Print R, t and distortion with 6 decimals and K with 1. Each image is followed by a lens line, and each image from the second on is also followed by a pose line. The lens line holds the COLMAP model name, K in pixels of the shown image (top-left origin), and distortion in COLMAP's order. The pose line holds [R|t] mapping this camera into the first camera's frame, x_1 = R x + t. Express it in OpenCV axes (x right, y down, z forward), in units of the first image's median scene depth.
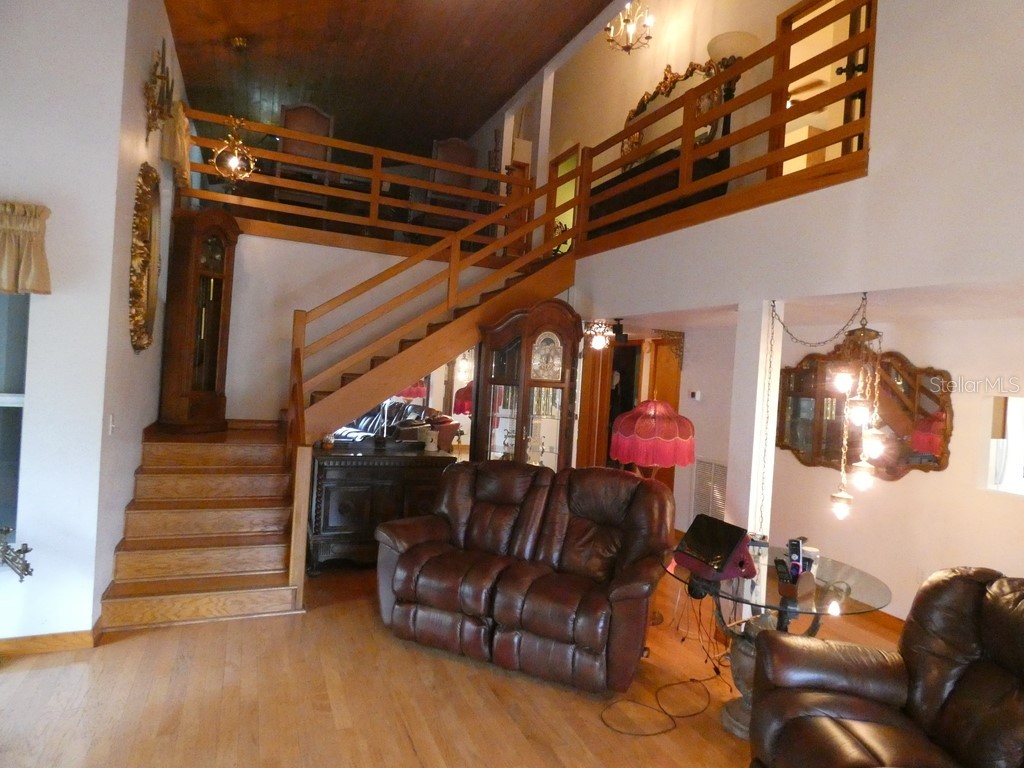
lens RADIAL K [[604.9, 0, 516.5], [0, 604.9, 379.9], [0, 0, 1]] dist [-0.004138, -0.001427]
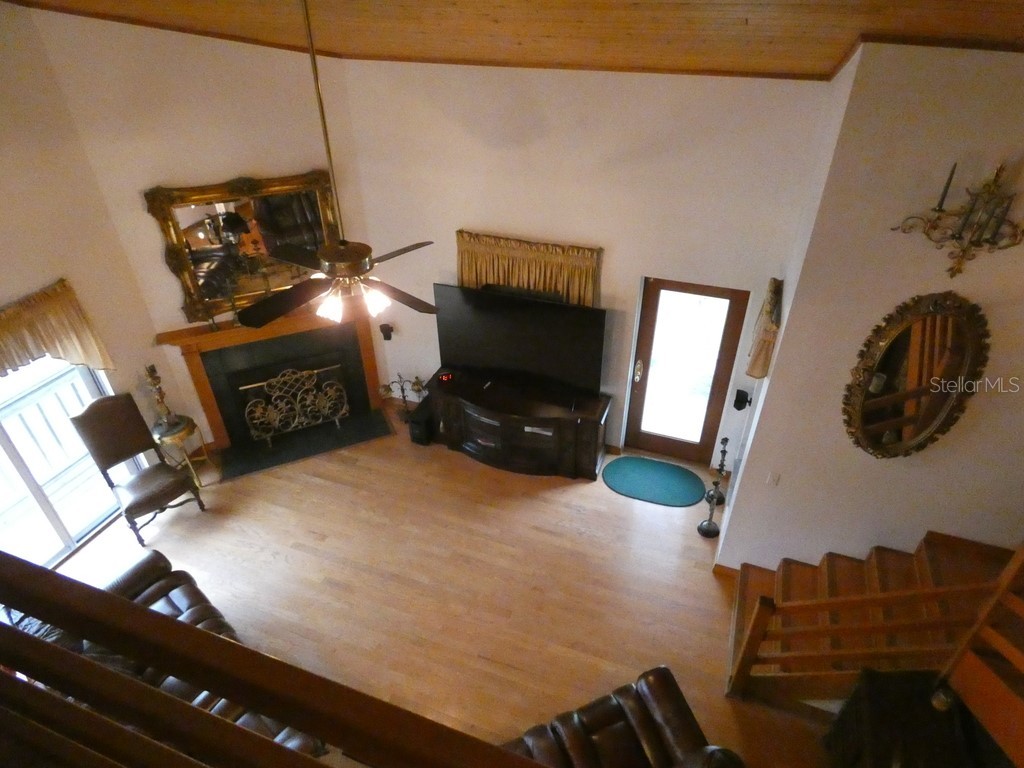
lens RADIAL K [[602.6, 0, 511.6], [0, 602.6, 380.0], [0, 0, 1]] dist [-0.002829, -0.024029]
pose [[-0.709303, 0.352234, -0.610590, 0.446753], [-0.042103, 0.843487, 0.535497, -0.735405], [0.703645, 0.405538, -0.583458, 1.185148]]
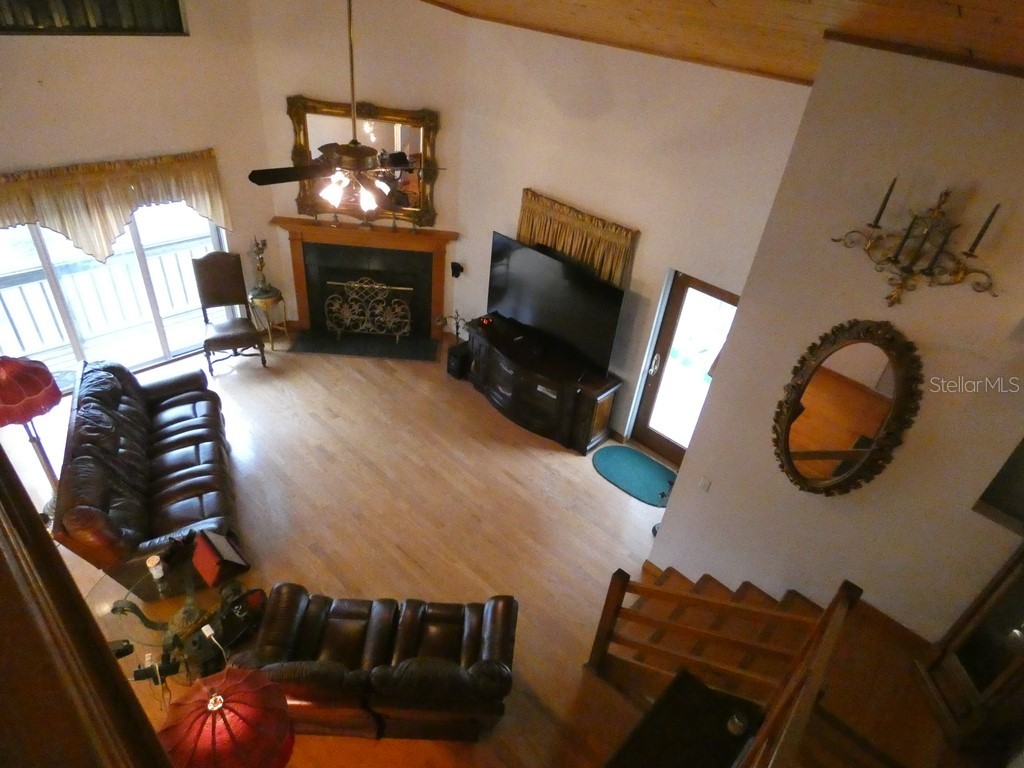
lens RADIAL K [[601.0, 0, 516.0], [0, 601.0, 376.8], [0, 0, 1]] dist [-0.024987, 0.001460]
pose [[-0.913829, 0.086151, -0.396856, 0.196402], [-0.161157, 0.820062, 0.549114, -0.707491], [0.372753, 0.565753, -0.735513, 1.548738]]
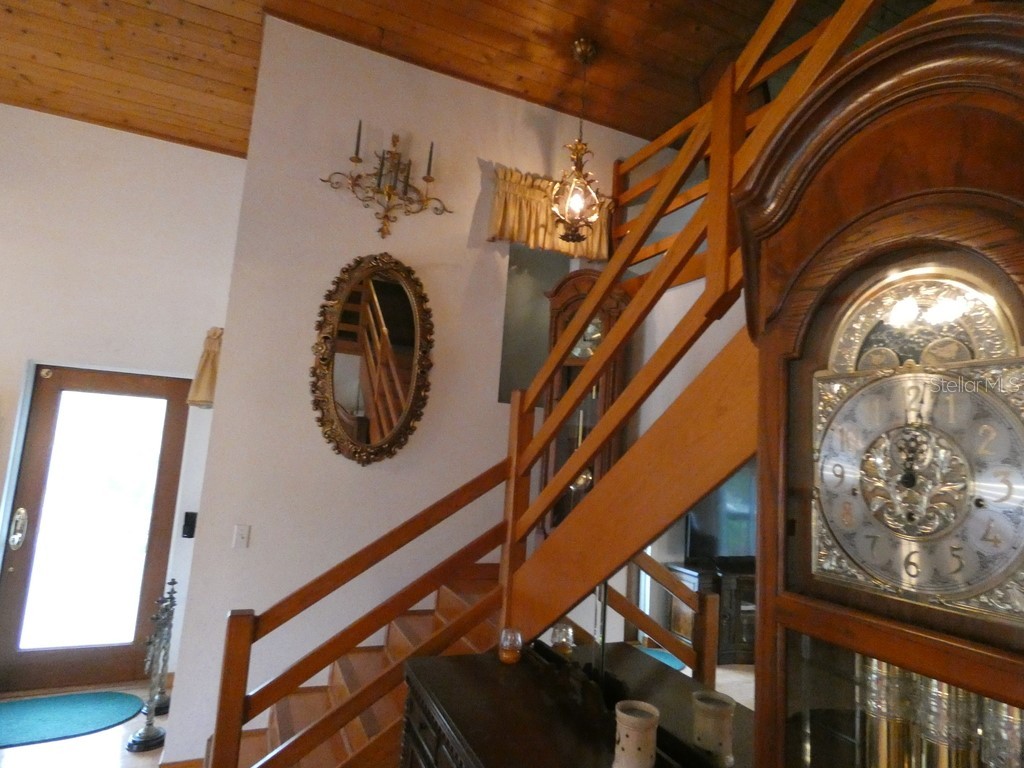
lens RADIAL K [[610.0, 0, 512.0], [0, 610.0, 384.0], [0, 0, 1]] dist [-0.002314, 0.016667]
pose [[0.007416, -0.175759, -0.984405, 0.284674], [-0.085986, 0.980674, -0.175741, -0.022875], [0.996269, 0.085948, -0.007840, 1.297614]]
